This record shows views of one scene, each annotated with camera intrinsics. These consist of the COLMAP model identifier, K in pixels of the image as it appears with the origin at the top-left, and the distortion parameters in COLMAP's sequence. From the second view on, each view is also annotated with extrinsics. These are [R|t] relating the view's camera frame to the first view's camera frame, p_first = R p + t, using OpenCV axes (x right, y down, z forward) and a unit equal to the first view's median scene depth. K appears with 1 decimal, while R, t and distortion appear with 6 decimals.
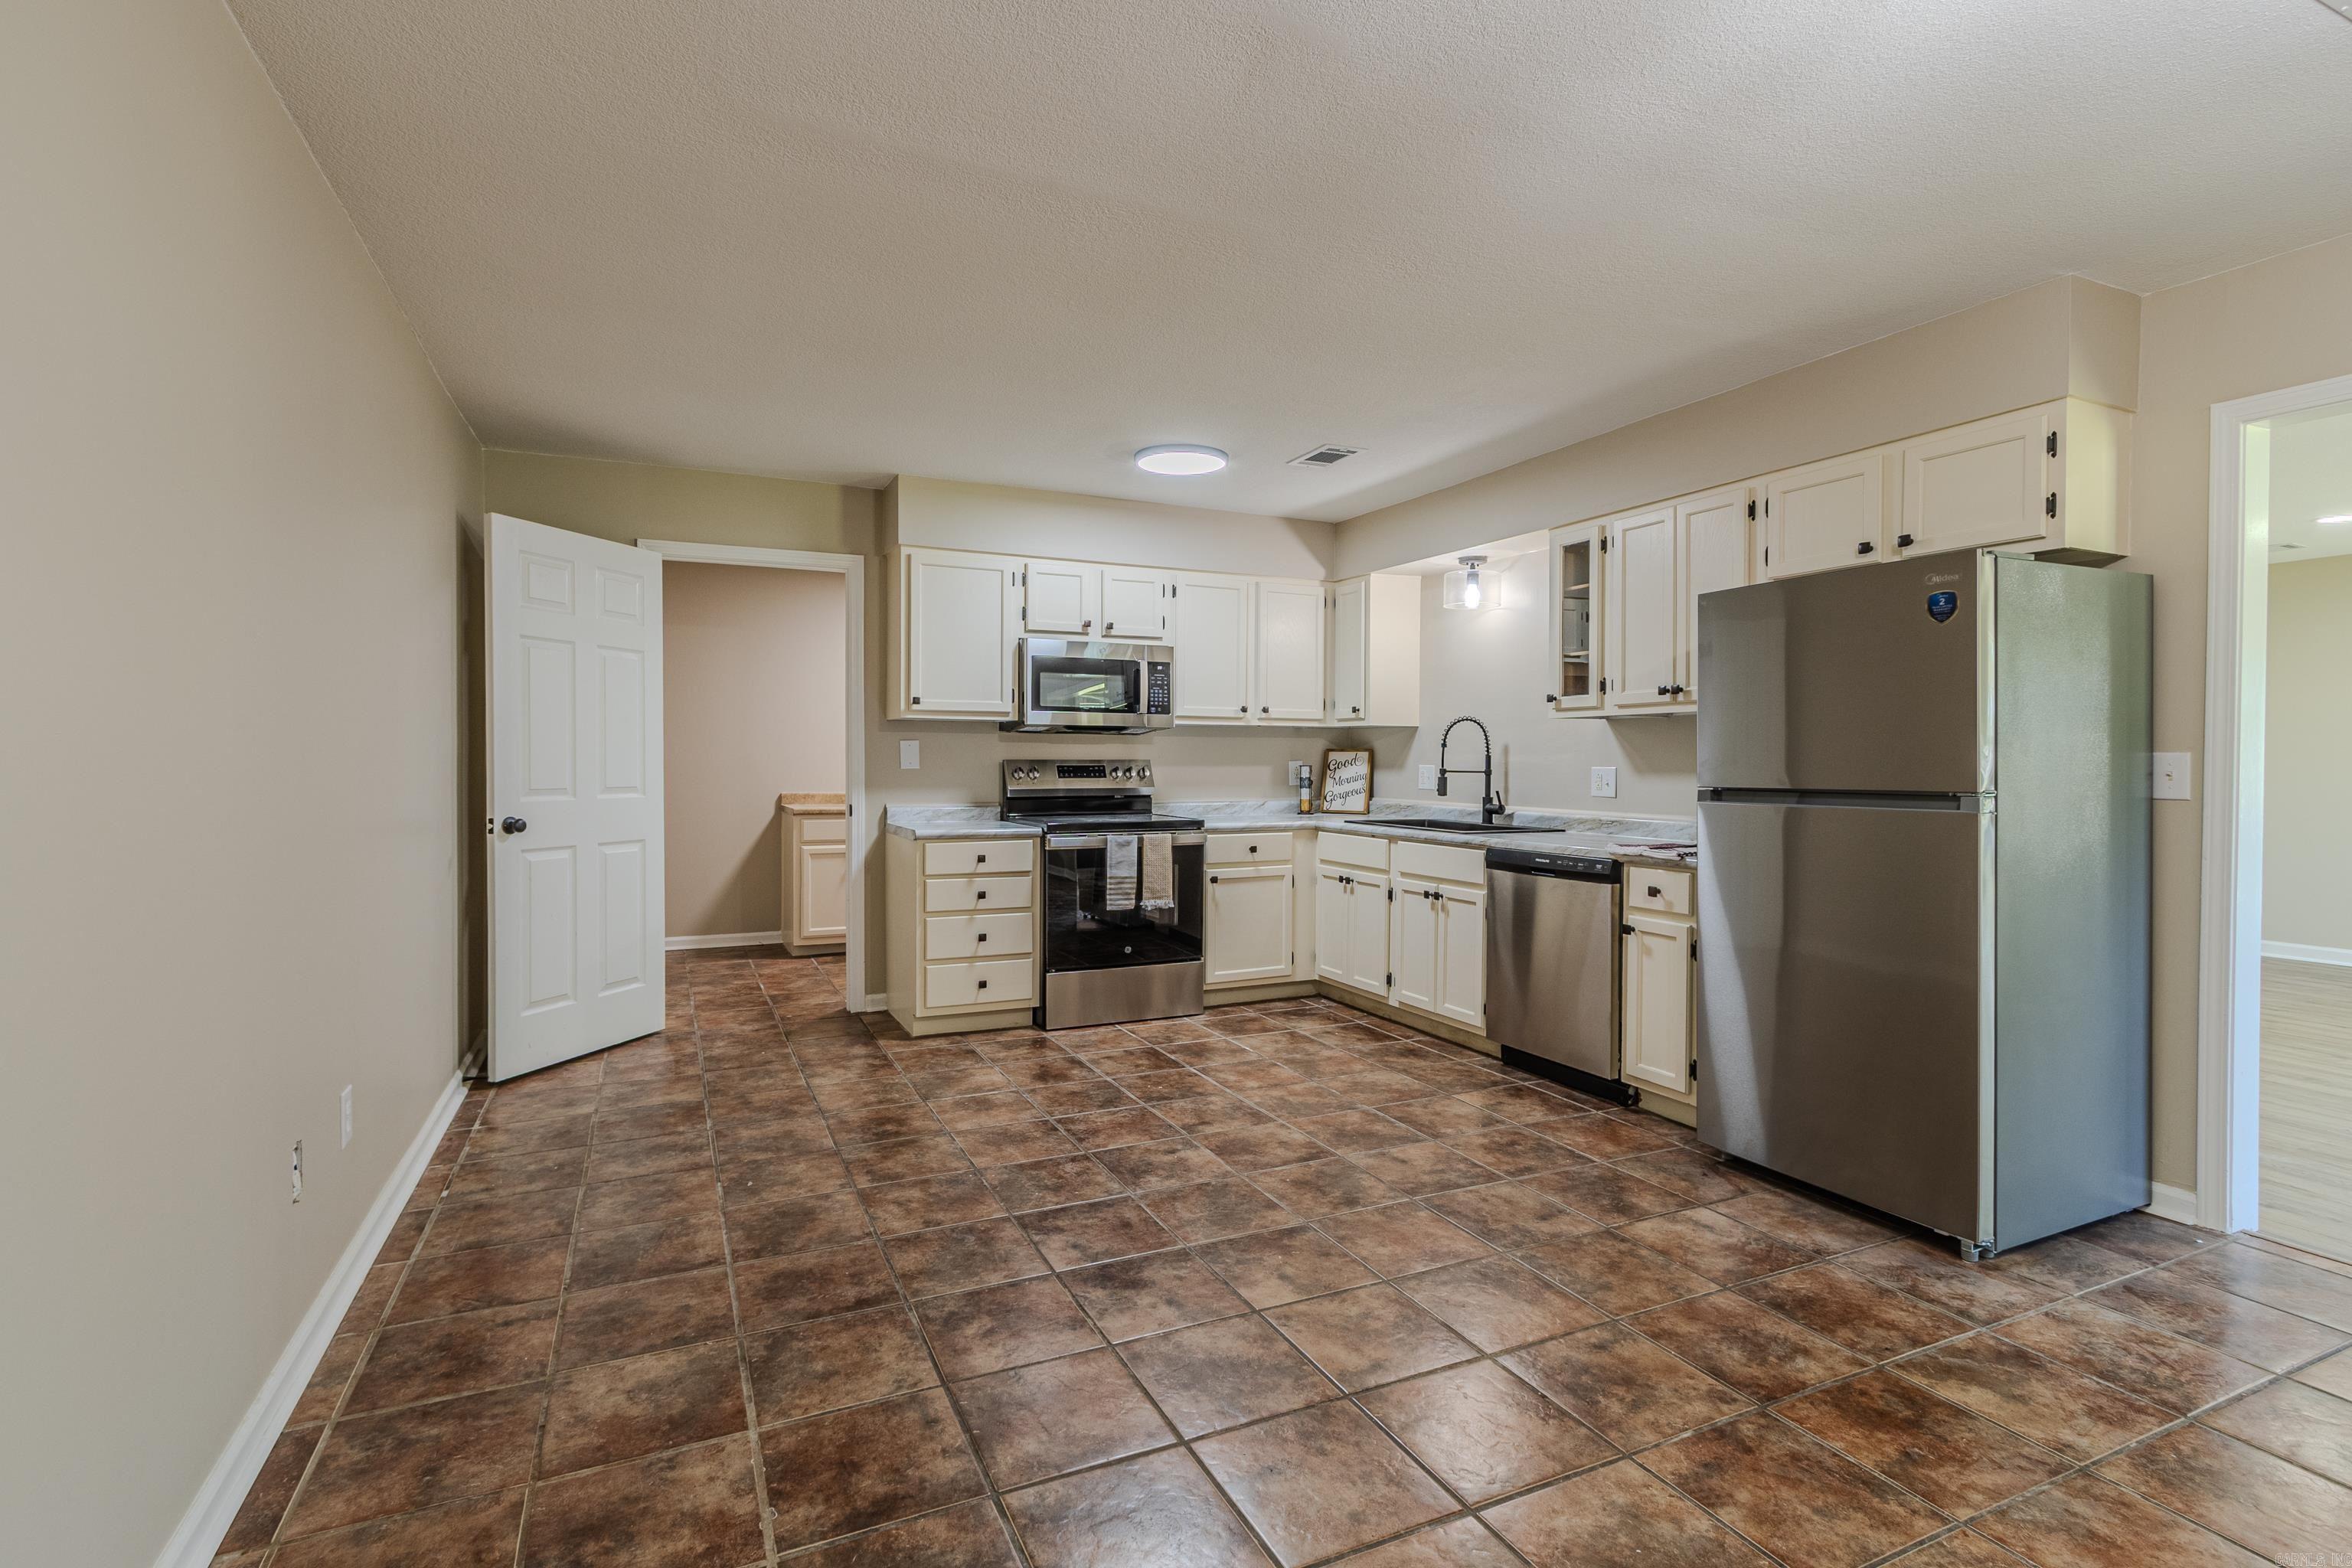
lens RADIAL K [[1107.3, 0, 1092.7], [0, 1107.3, 771.9], [0, 0, 1]] dist [0.000659, -0.000068]
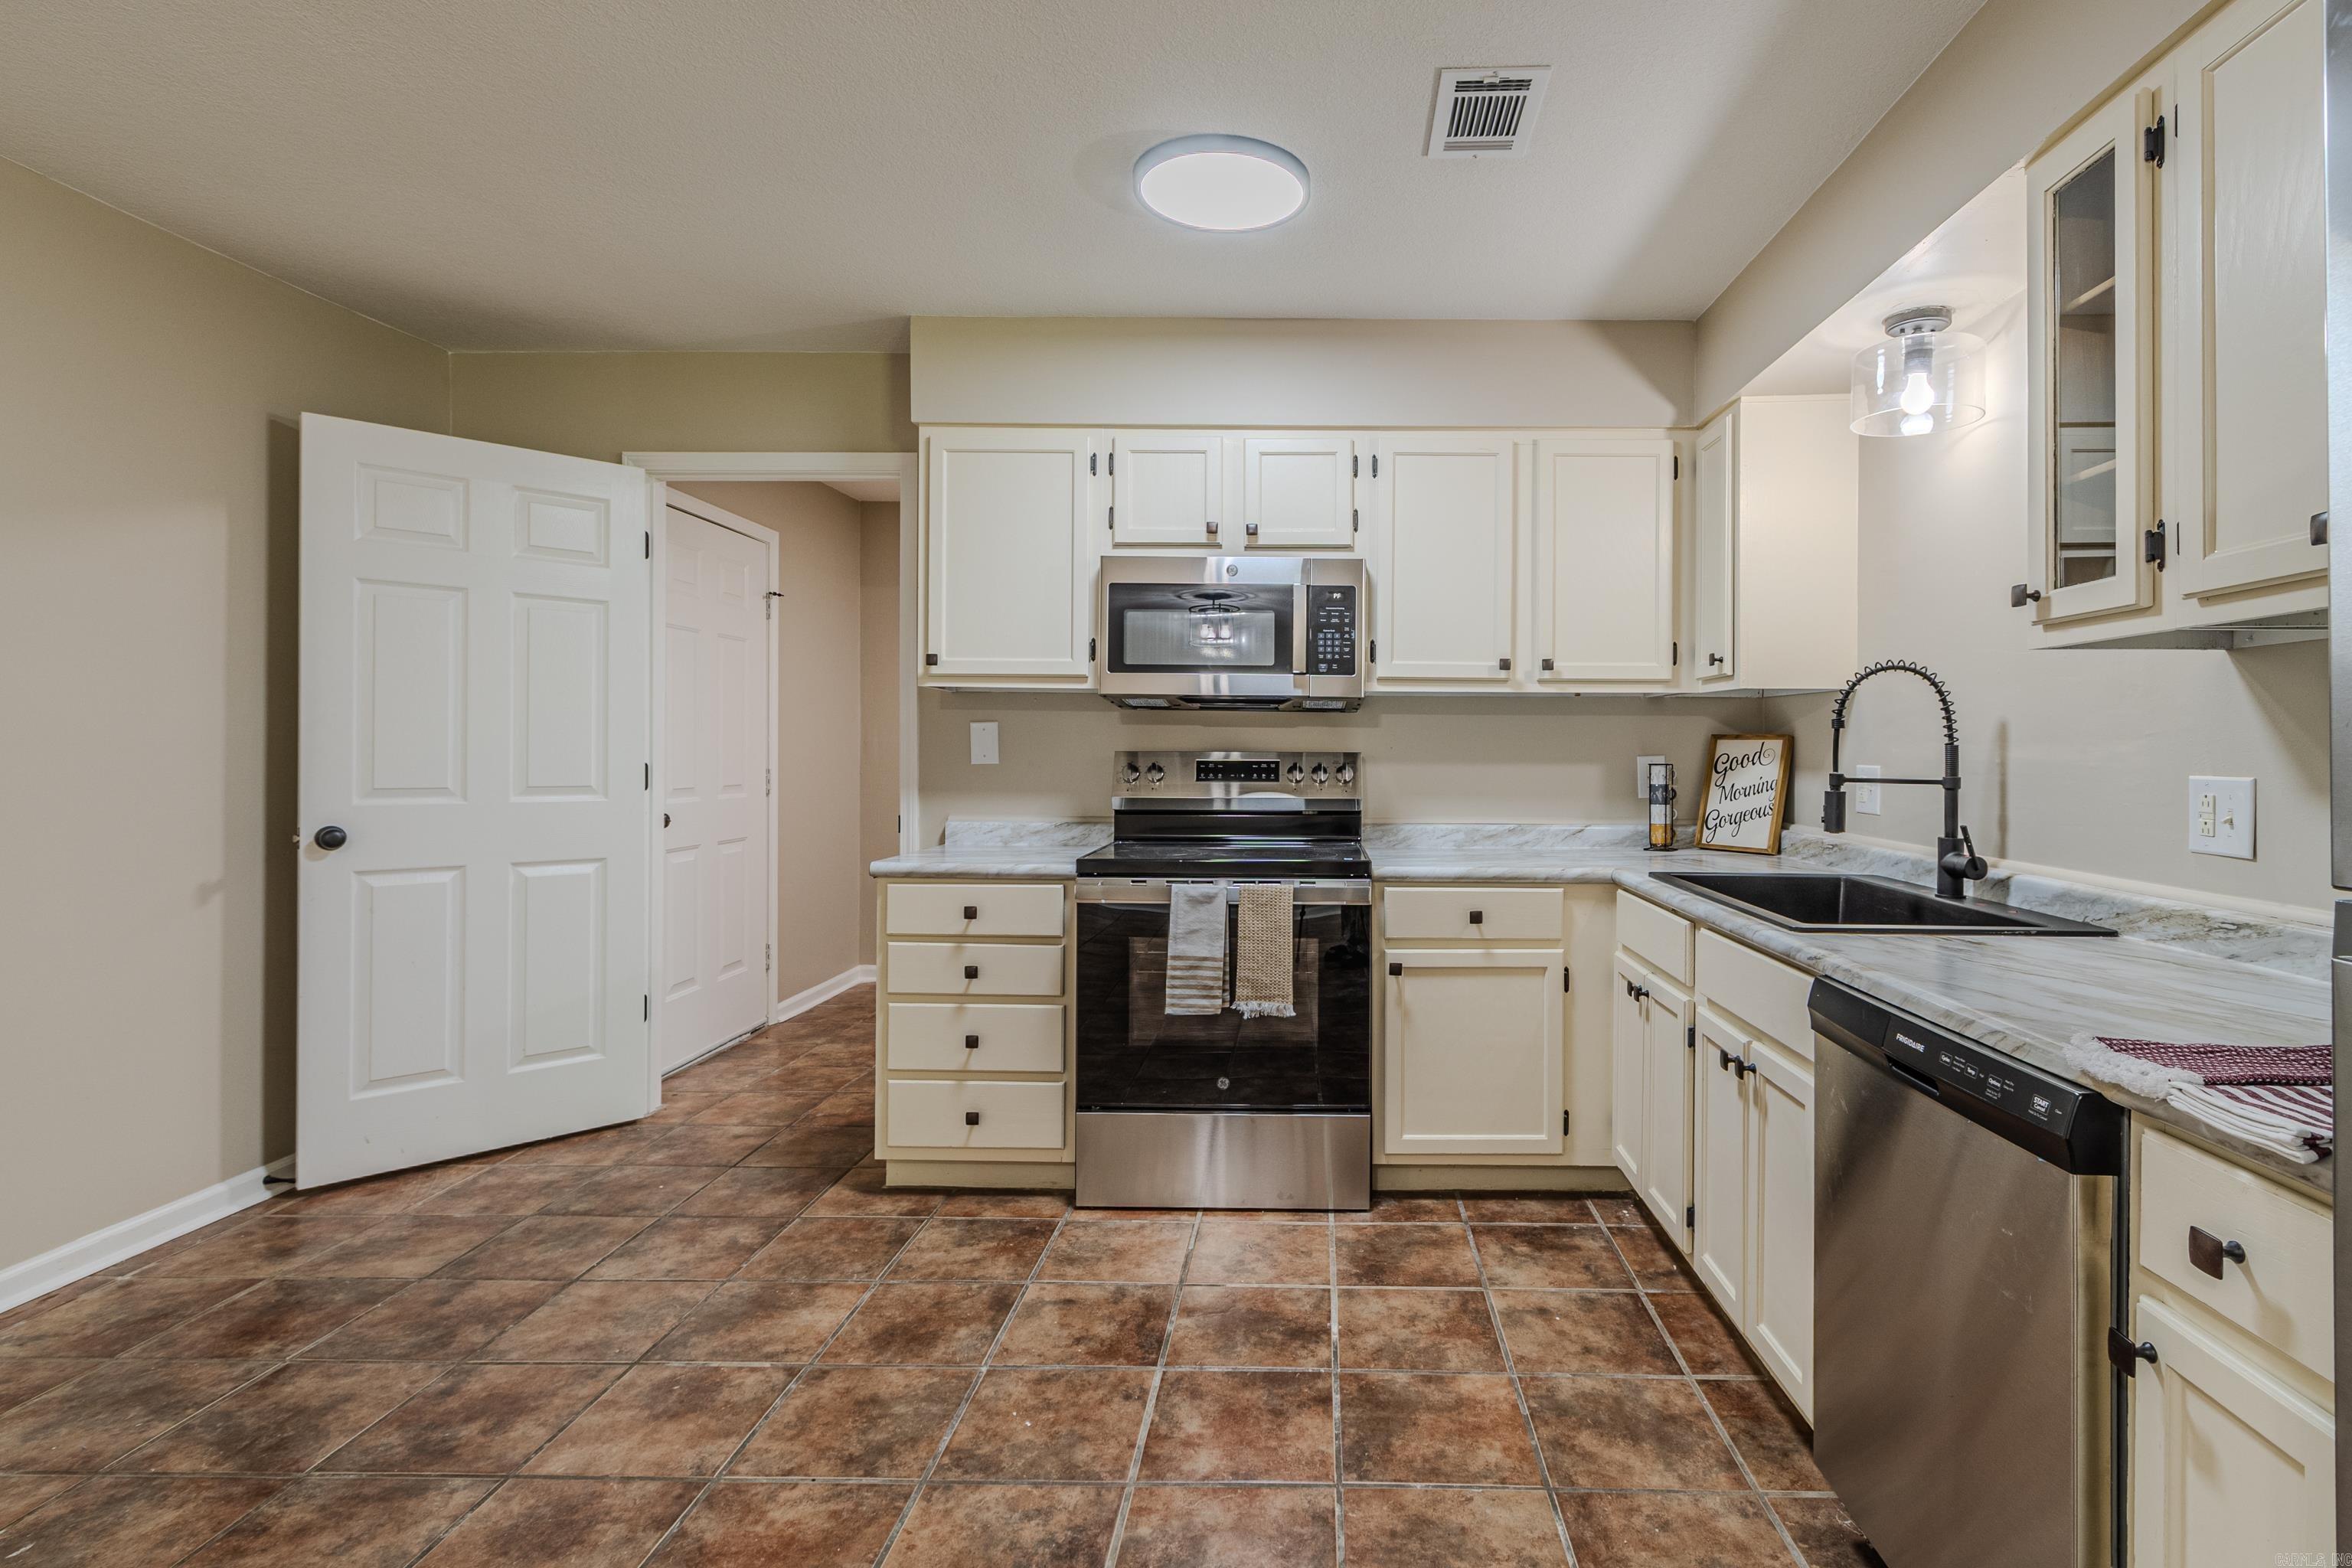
lens RADIAL K [[1131.4, 0, 1280.8], [0, 1131.4, 743.4], [0, 0, 1]] dist [0.003582, -0.000514]
pose [[0.917868, 0.001287, -0.396884, 0.304522], [-0.008797, 0.999815, -0.017103, -0.005890], [0.396789, 0.019189, 0.917709, 0.491218]]
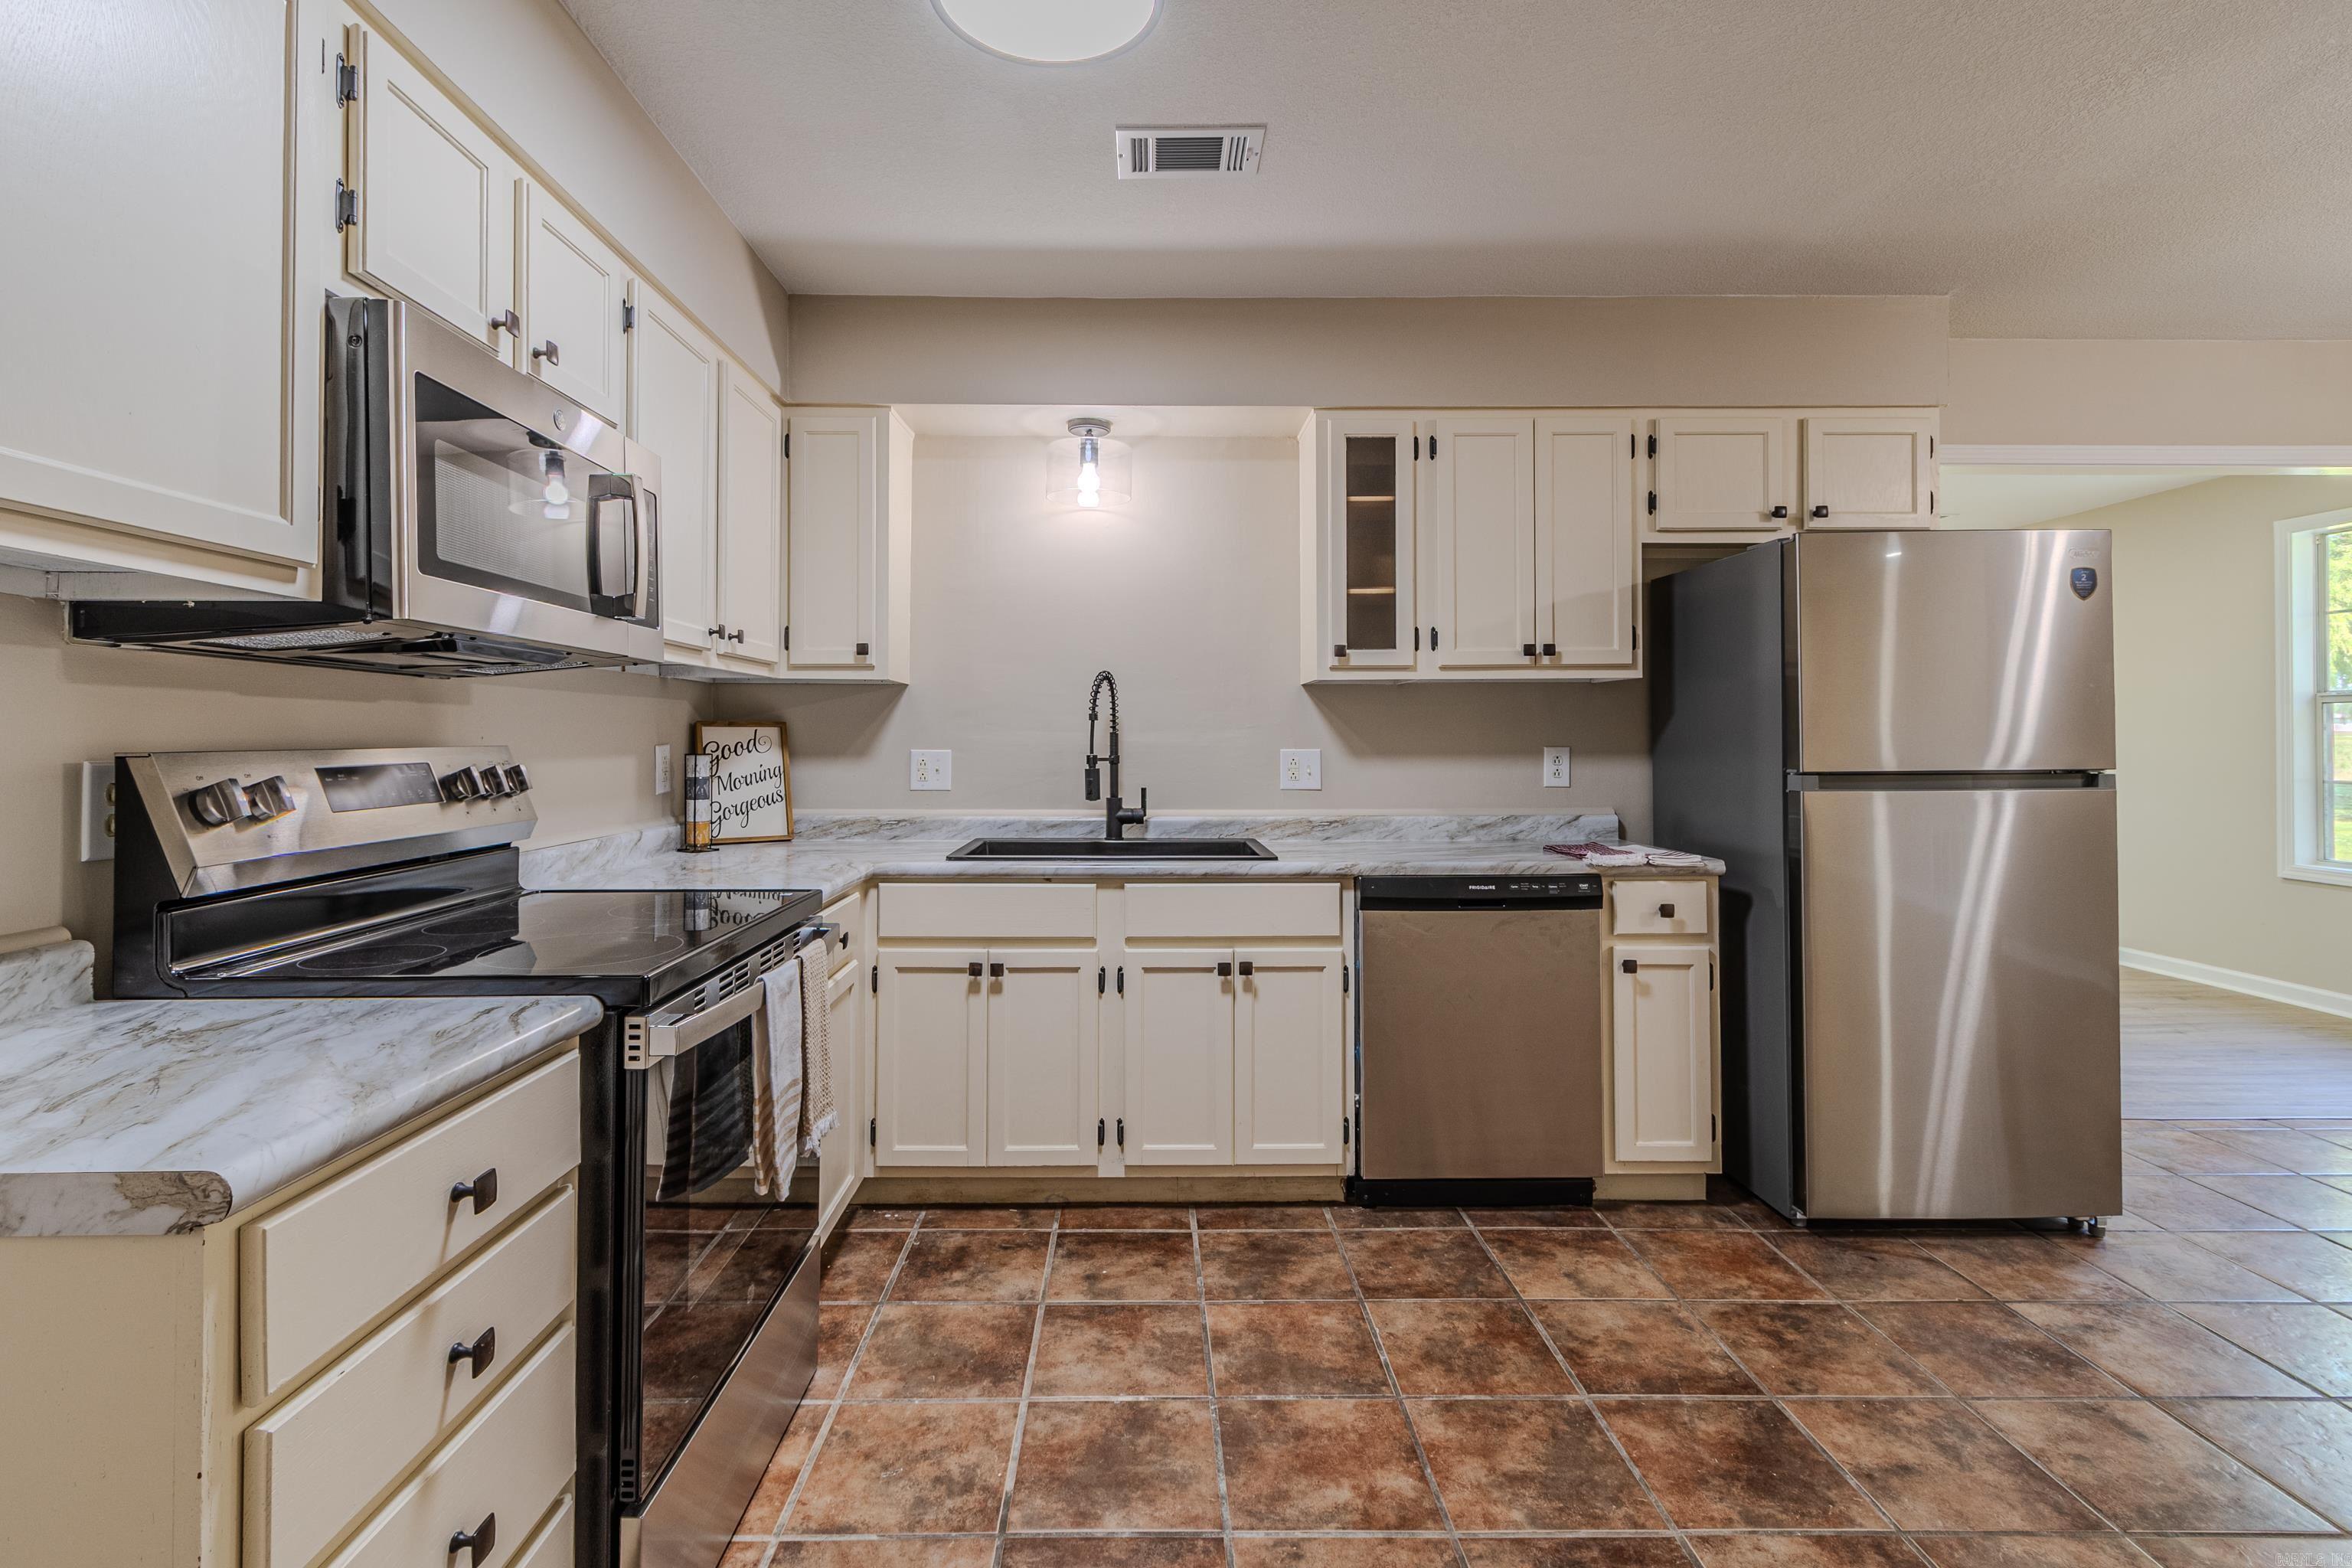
lens RADIAL K [[1130.8, 0, 1132.1], [0, 1130.8, 720.8], [0, 0, 1]] dist [0.002789, 0.000293]
pose [[0.362840, 0.008609, 0.931812, -0.268102], [0.014902, 0.999776, -0.015040, -0.012709], [-0.931732, 0.019343, 0.362631, 0.789775]]
